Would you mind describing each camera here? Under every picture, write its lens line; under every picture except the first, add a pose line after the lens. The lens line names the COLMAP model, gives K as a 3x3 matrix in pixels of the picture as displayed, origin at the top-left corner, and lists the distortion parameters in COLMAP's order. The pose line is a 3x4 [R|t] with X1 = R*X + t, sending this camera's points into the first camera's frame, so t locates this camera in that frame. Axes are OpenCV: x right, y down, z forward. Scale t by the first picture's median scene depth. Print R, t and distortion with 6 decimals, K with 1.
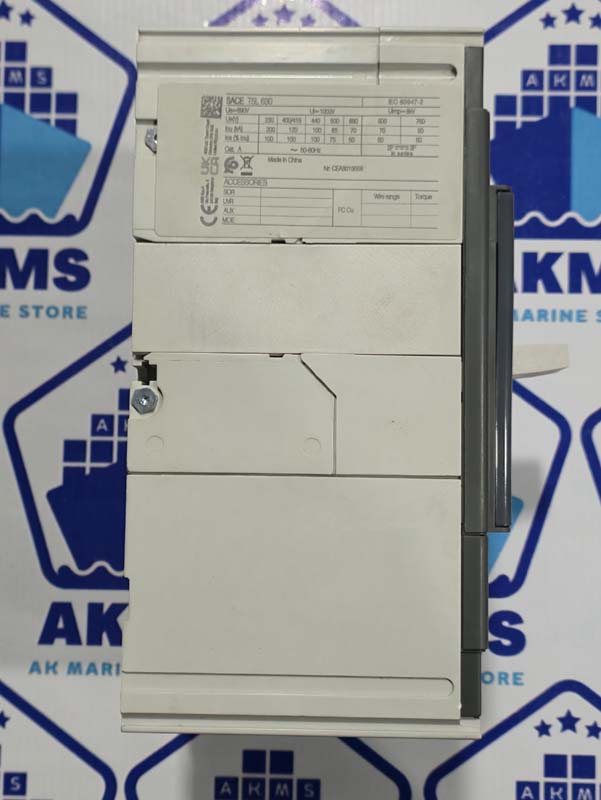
lens RADIAL K [[1120.1, 0, 298.0], [0, 1120.1, 398.1], [0, 0, 1]] dist [0.033211, 0.000000]
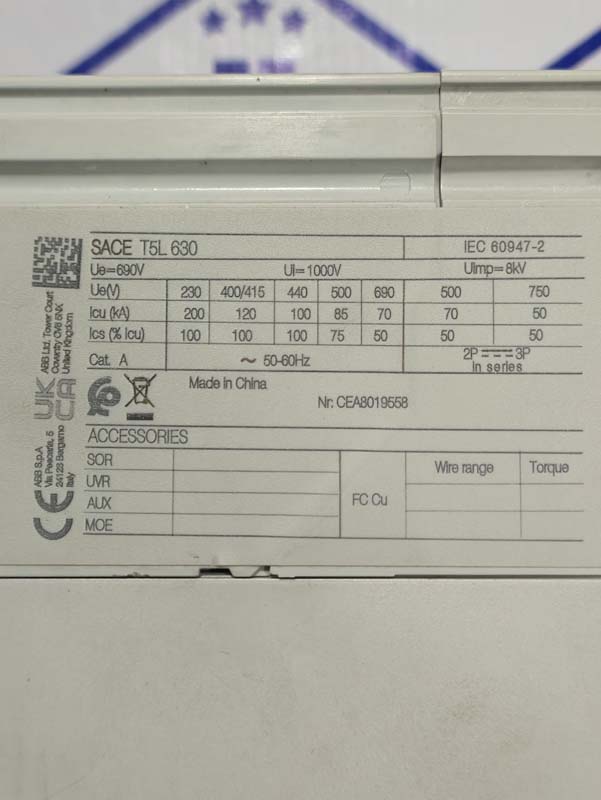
lens RADIAL K [[1120.1, 0, 303.1], [0, 1120.1, 402.2], [0, 0, 1]] dist [0.033211, 0.000000]
pose [[0.999892, -0.013185, 0.006492, 0.014569], [0.013069, 0.999761, 0.017512, -0.212285], [-0.006721, -0.017425, 0.999826, 0.565862]]
